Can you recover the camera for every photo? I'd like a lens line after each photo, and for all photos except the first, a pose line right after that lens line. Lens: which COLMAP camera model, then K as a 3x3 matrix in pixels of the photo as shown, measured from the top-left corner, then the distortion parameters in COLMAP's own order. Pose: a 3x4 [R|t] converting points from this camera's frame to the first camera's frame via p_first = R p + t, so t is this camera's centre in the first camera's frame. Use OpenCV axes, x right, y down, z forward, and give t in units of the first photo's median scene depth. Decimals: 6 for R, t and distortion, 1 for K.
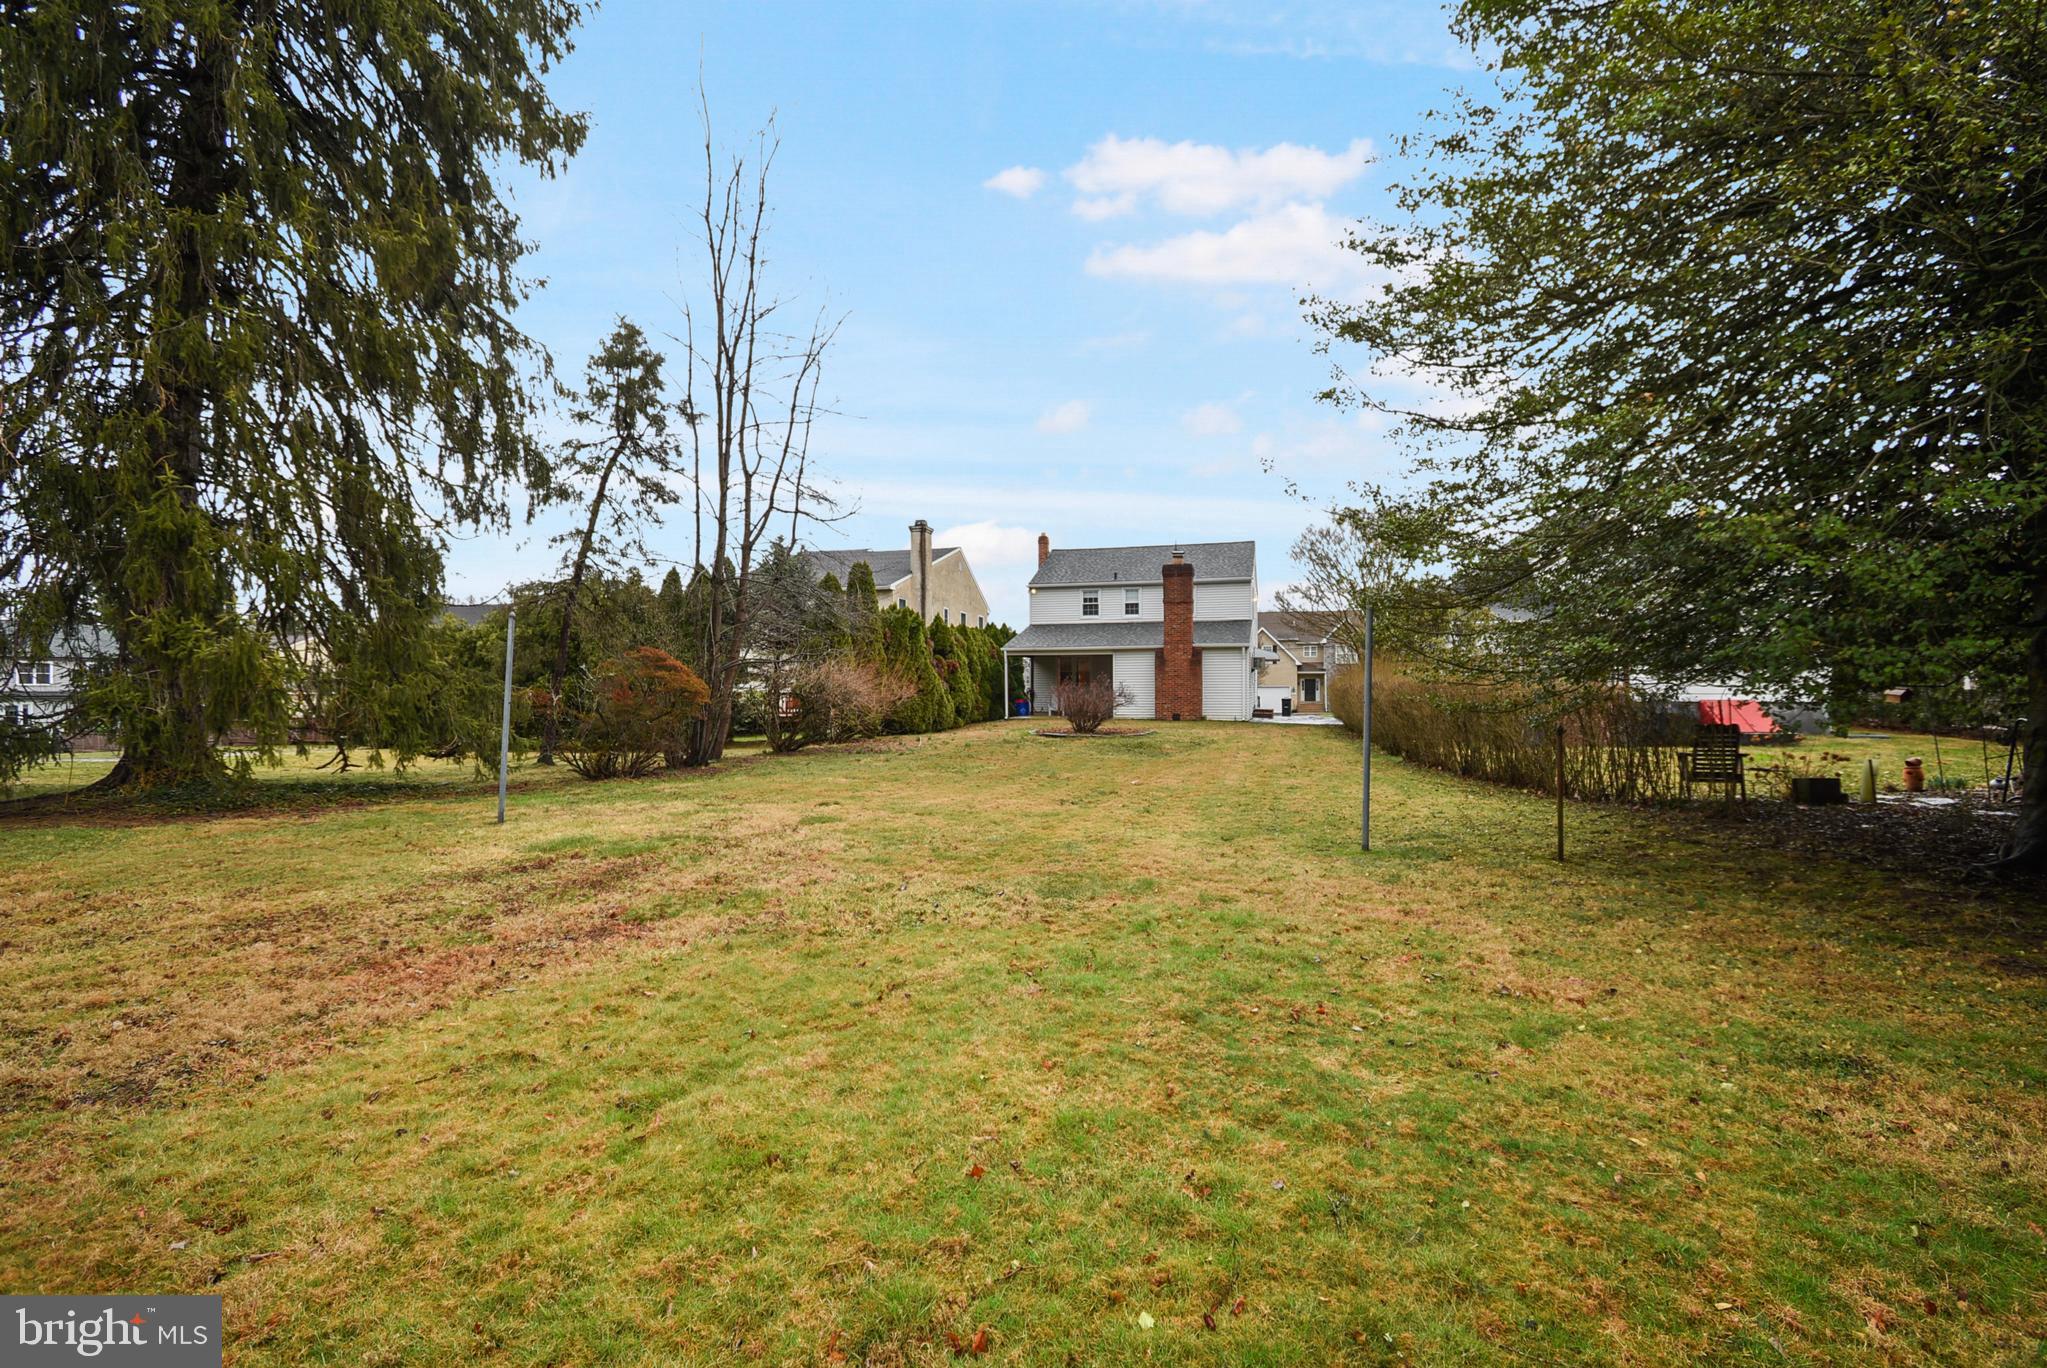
lens RADIAL K [[914.4, 0, 1039.4], [0, 914.4, 685.4], [0, 0, 1]] dist [-0.009046, -0.012105]
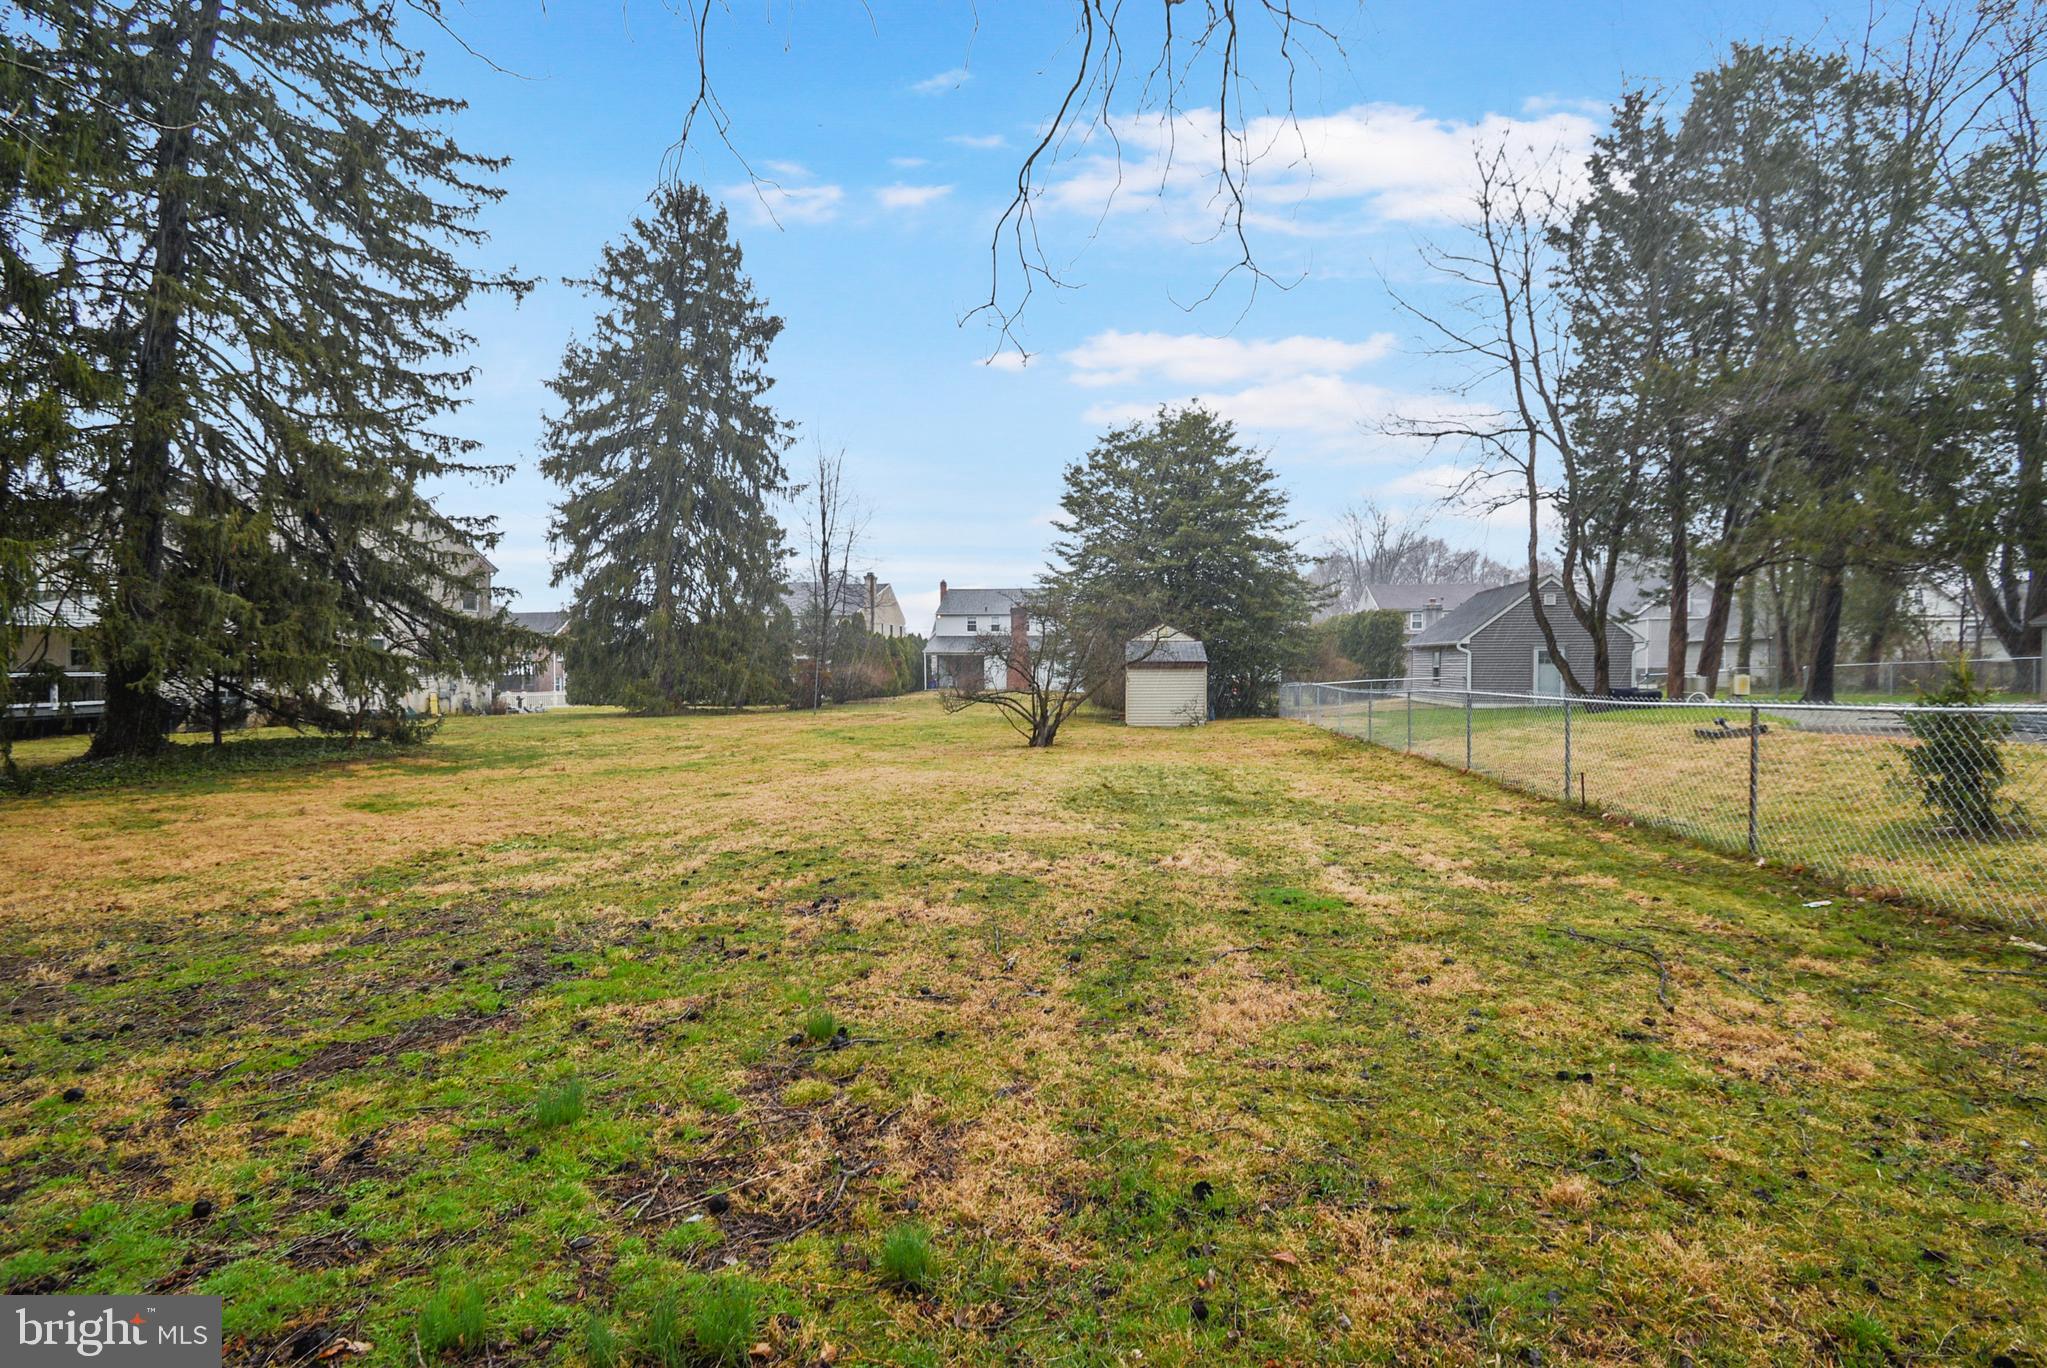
lens RADIAL K [[914.4, 0, 1039.4], [0, 914.4, 685.4], [0, 0, 1]] dist [-0.009046, -0.012105]
pose [[0.992693, -0.012216, 0.120050, -0.010769], [0.009632, 0.999710, 0.022082, -0.004527], [-0.120285, -0.020765, 0.992522, -0.296249]]
